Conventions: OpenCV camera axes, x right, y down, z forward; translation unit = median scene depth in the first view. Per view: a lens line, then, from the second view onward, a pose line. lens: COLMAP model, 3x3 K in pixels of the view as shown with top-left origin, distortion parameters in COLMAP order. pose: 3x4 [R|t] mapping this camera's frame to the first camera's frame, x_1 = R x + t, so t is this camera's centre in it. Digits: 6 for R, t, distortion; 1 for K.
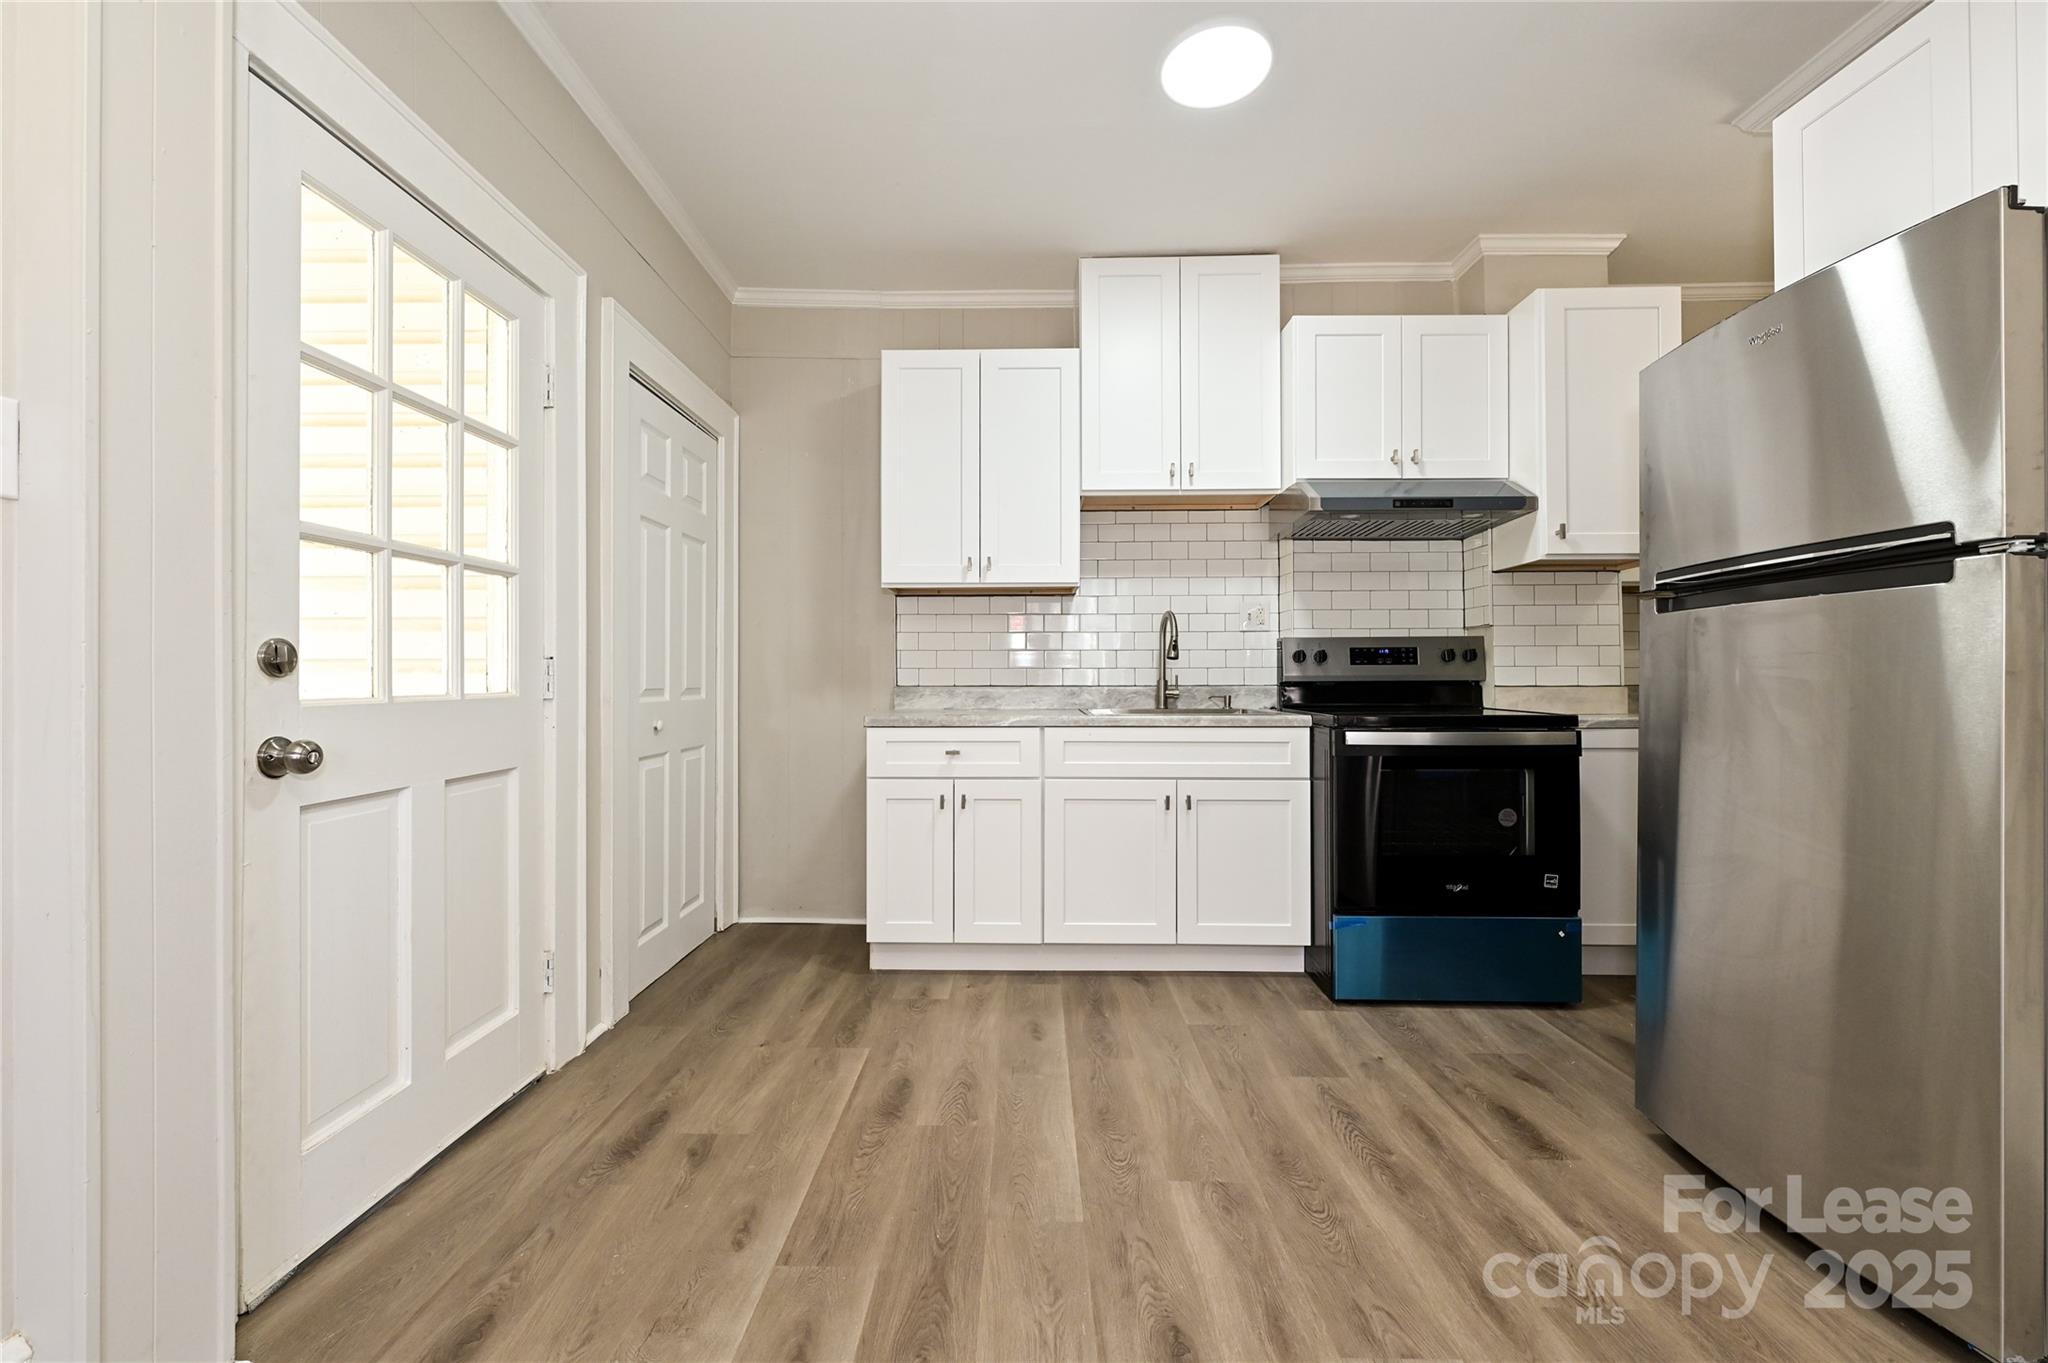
lens RADIAL K [[830.3, 0, 1014.0], [0, 830.3, 666.6], [0, 0, 1]] dist [-0.000277, 0.000101]
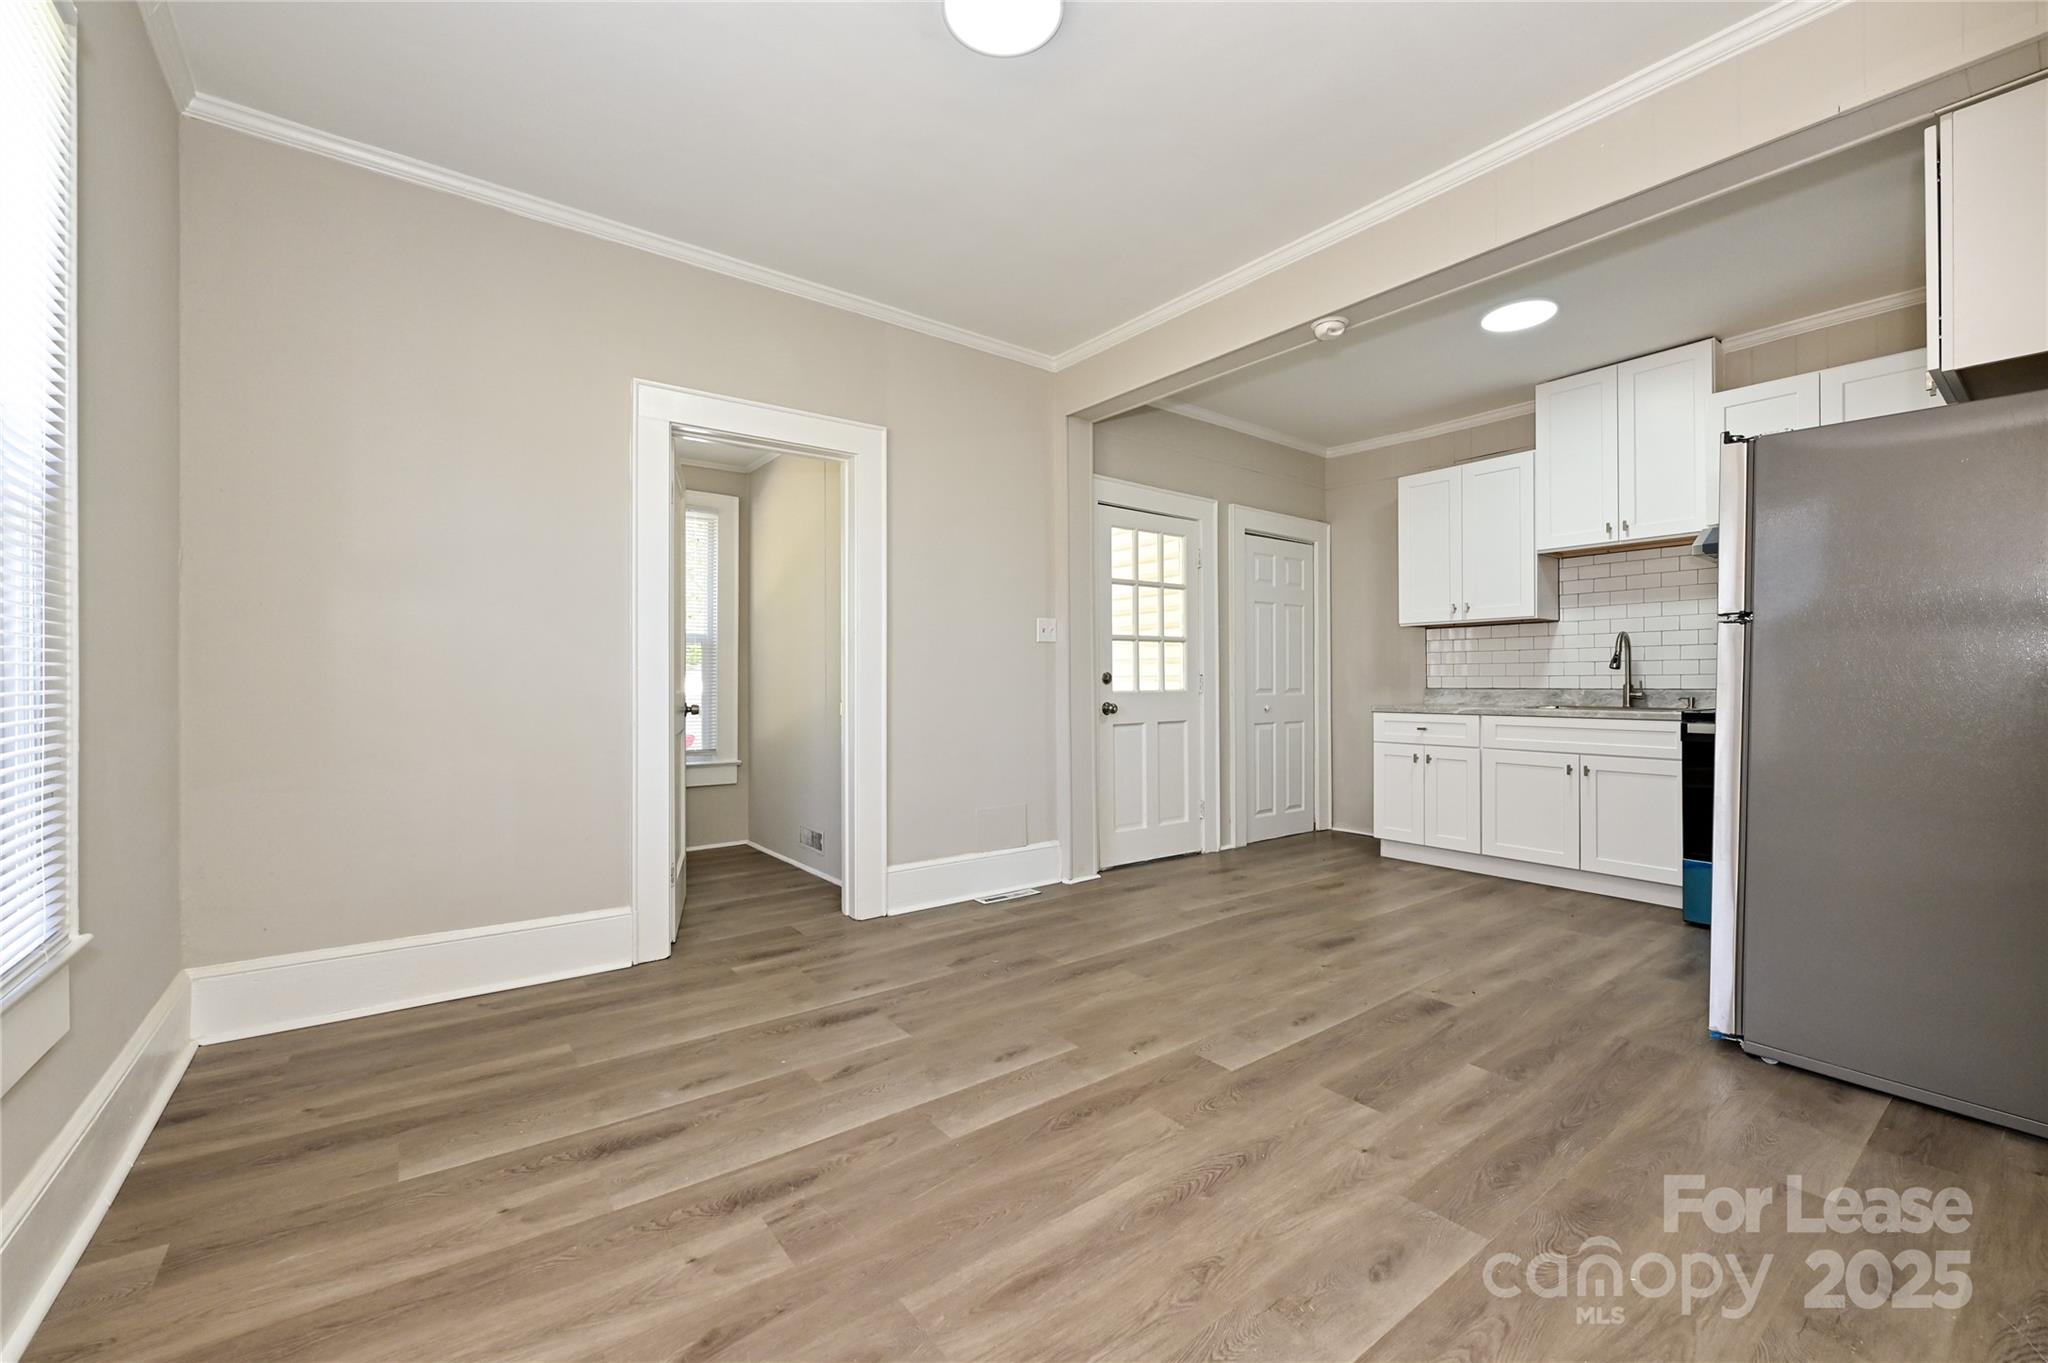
lens RADIAL K [[830.2, 0, 1024.0], [0, 830.2, 681.5], [0, 0, 1]] dist [0.000904, 0.000014]
pose [[0.621553, 0.000161, -0.783372, 0.726117], [0.013264, 0.999854, 0.010729, -0.017809], [0.783260, -0.017059, 0.621460, -0.635301]]
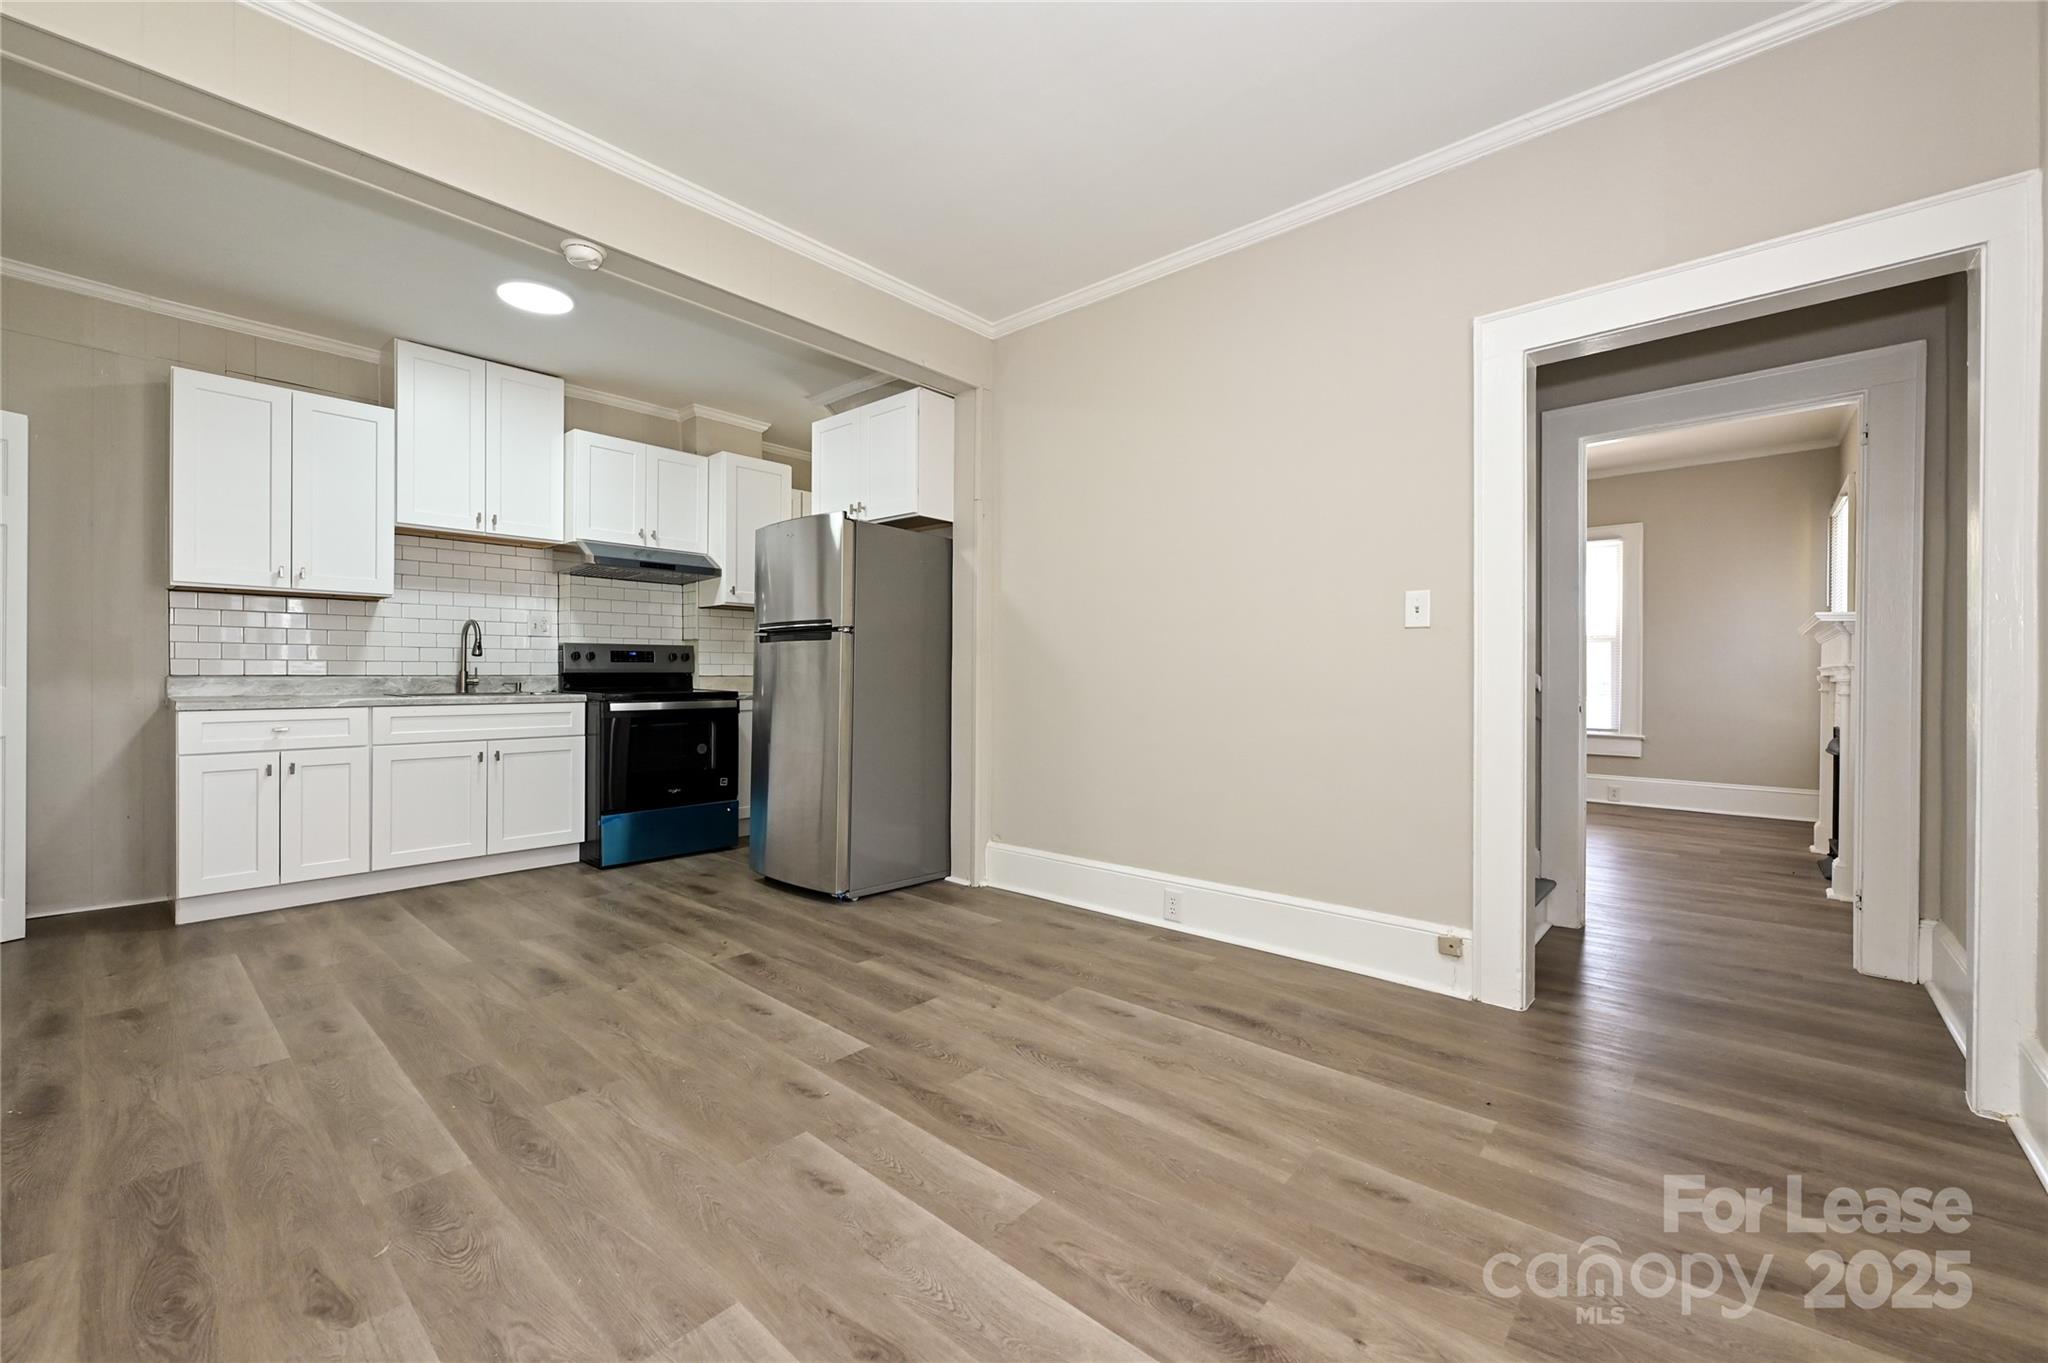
lens RADIAL K [[819.7, 0, 1016.6], [0, 819.7, 681.5], [0, 0, 1]] dist [-0.001124, 0.000185]
pose [[0.648883, -0.003581, 0.760880, -0.290340], [-0.018635, 0.999614, 0.020597, -0.012527], [-0.760660, -0.027544, 0.648566, -0.616008]]
